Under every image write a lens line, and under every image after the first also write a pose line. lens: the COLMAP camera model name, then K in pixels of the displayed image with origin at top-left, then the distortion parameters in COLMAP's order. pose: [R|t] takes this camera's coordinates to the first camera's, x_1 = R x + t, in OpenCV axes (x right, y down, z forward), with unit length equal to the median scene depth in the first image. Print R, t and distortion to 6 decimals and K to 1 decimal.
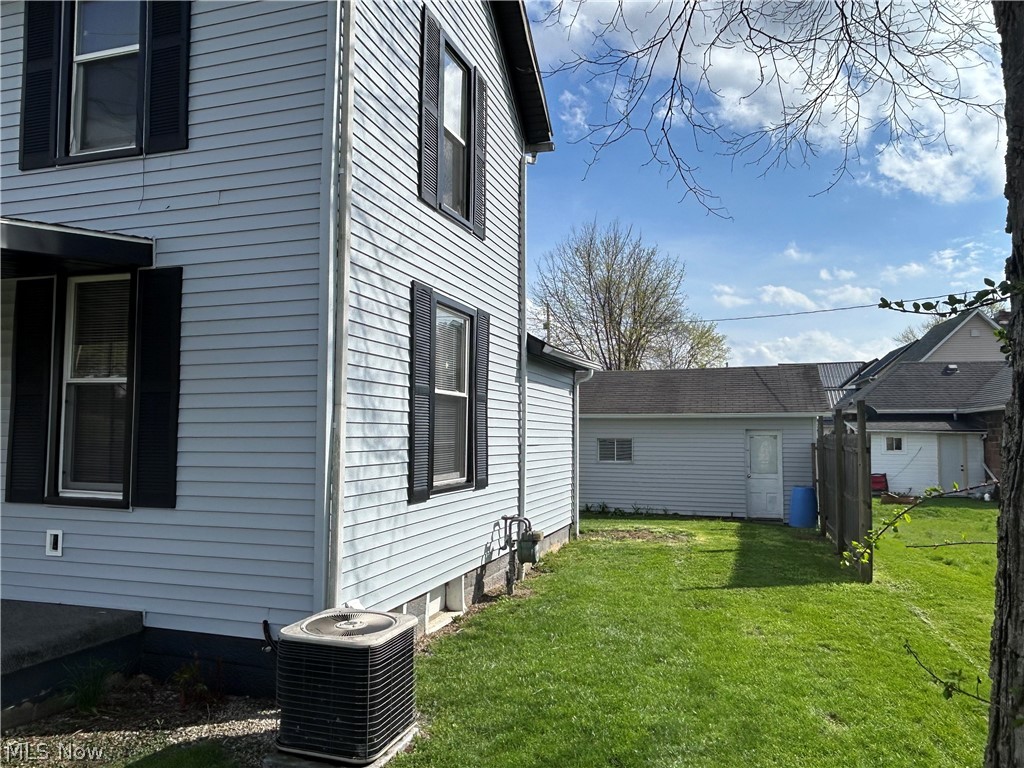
lens RADIAL K [[746.0, 0, 512.0], [0, 746.0, 384.0], [0, 0, 1]] dist [-0.003652, 0.007012]
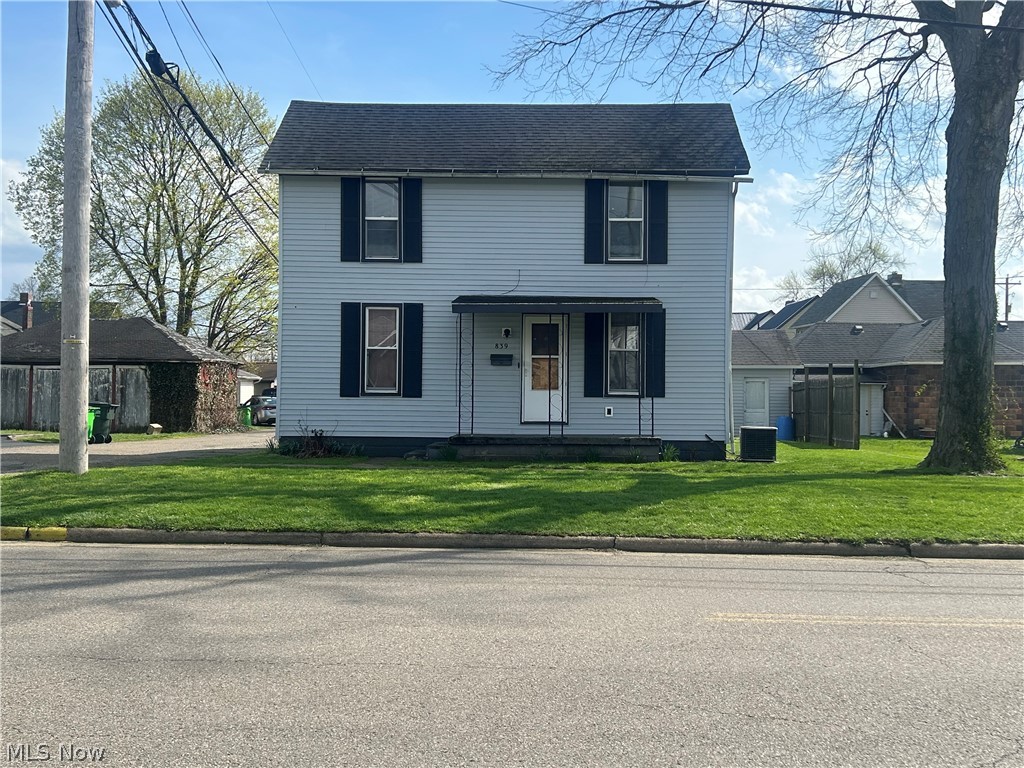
lens RADIAL K [[1084.5, 0, 512.0], [0, 1084.5, 384.0], [0, 0, 1]] dist [0.019045, 0.008455]
pose [[0.965155, 0.005409, 0.261624, -0.630382], [-0.020135, 0.998357, 0.053640, -0.026245], [-0.260904, -0.057038, 0.963678, -0.833629]]
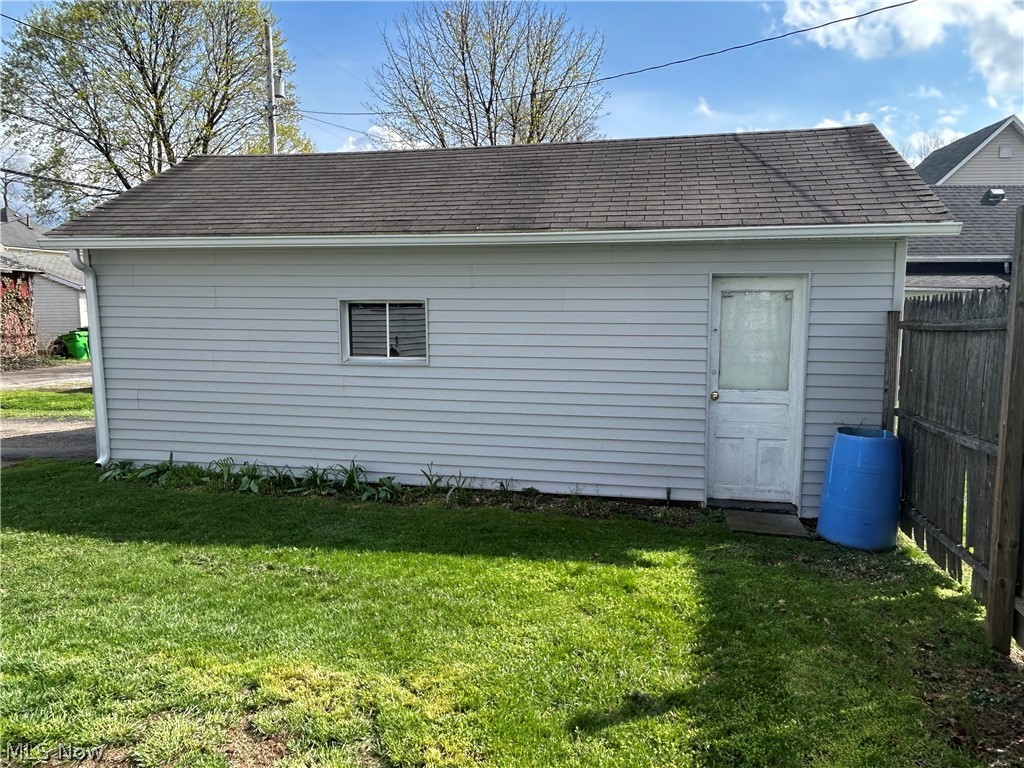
lens RADIAL K [[746.0, 0, 512.0], [0, 746.0, 384.0], [0, 0, 1]] dist [-0.003652, 0.007012]
pose [[0.995939, -0.011832, 0.089254, 0.176711], [-0.004378, 0.983790, 0.179270, 0.047584], [-0.089929, -0.178933, 0.979743, 0.626222]]
